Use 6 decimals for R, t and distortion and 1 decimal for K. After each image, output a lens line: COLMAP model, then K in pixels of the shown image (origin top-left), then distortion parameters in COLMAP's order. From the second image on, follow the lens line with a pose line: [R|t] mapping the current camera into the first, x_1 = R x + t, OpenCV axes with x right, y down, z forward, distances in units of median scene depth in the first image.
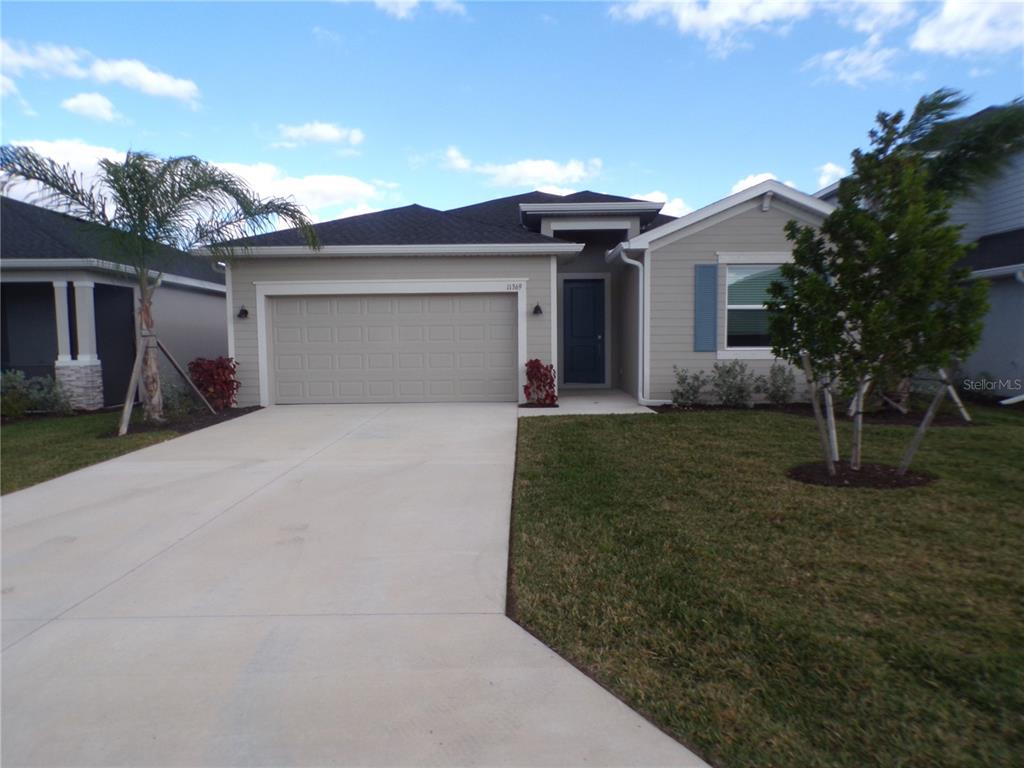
lens RADIAL K [[689.6, 0, 515.1], [0, 689.6, 374.4], [0, 0, 1]] dist [-0.005144, 0.010528]
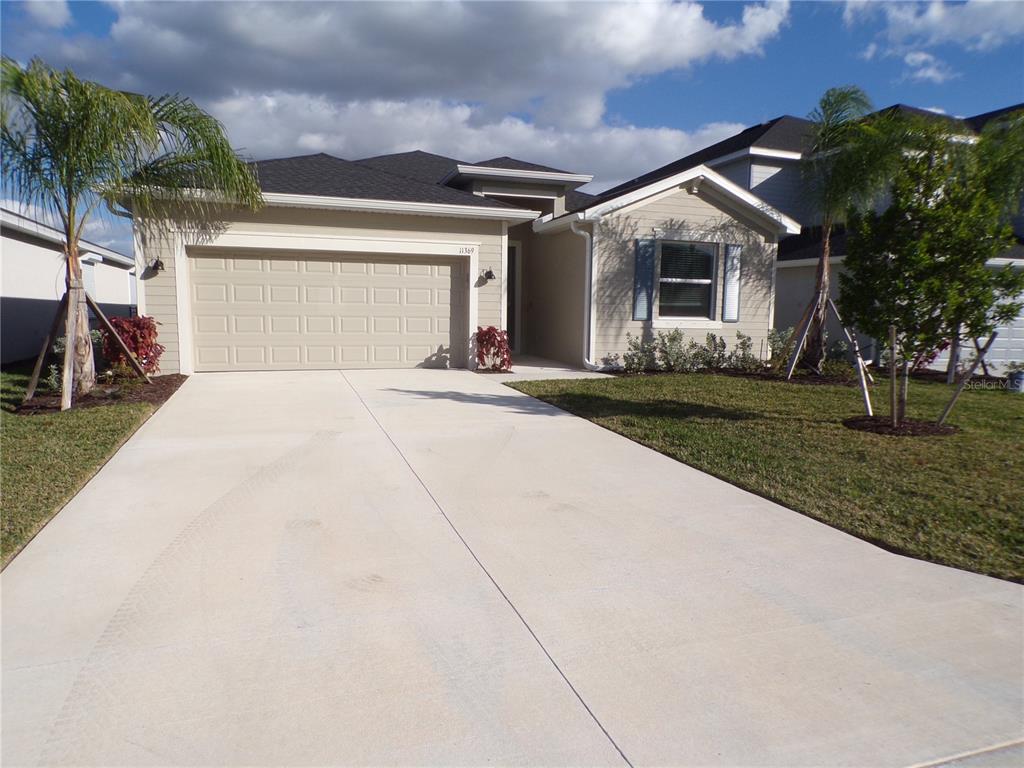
lens RADIAL K [[689.6, 0, 514.6], [0, 689.6, 387.4], [0, 0, 1]] dist [-0.005144, 0.010528]
pose [[0.941580, -0.012952, 0.336539, -0.274056], [-0.009267, 0.997886, 0.064330, 0.003325], [-0.336661, -0.063691, 0.939470, 0.045913]]
